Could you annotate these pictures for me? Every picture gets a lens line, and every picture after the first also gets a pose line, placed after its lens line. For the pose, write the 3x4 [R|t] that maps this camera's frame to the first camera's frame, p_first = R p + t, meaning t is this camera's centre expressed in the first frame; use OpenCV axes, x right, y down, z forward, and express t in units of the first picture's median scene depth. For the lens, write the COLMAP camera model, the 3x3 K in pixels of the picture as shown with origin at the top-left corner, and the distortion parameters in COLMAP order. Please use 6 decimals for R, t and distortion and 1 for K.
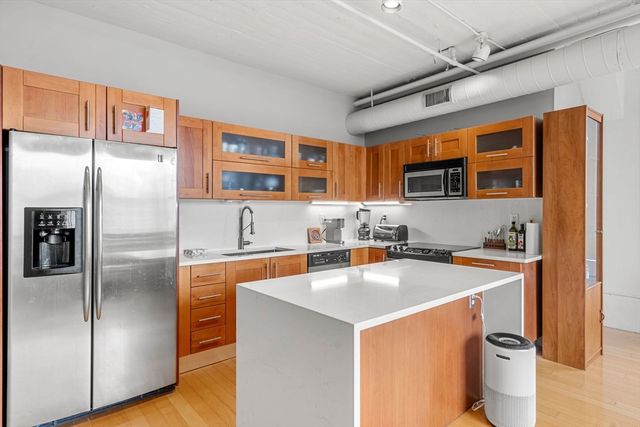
lens RADIAL K [[343.6, 0, 319.2], [0, 343.6, 210.3], [0, 0, 1]] dist [0.000549, -0.000089]
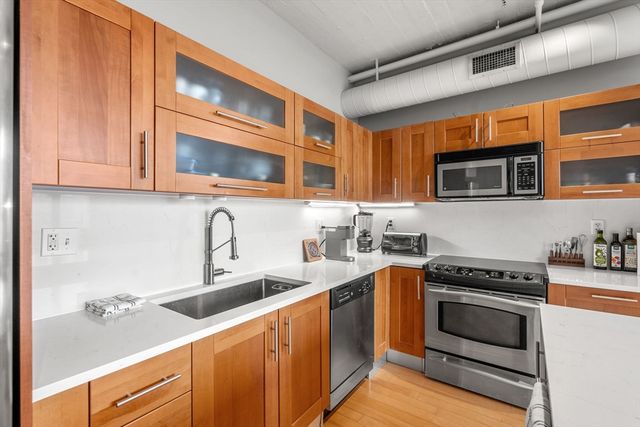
lens RADIAL K [[291.0, 0, 320.2], [0, 291.0, 213.2], [0, 0, 1]] dist [-0.000339, -0.000105]
pose [[0.971019, 0.000837, 0.239002, -0.163845], [-0.001686, 0.999993, 0.003350, -0.004843], [-0.238998, -0.003655, 0.971013, 0.495269]]
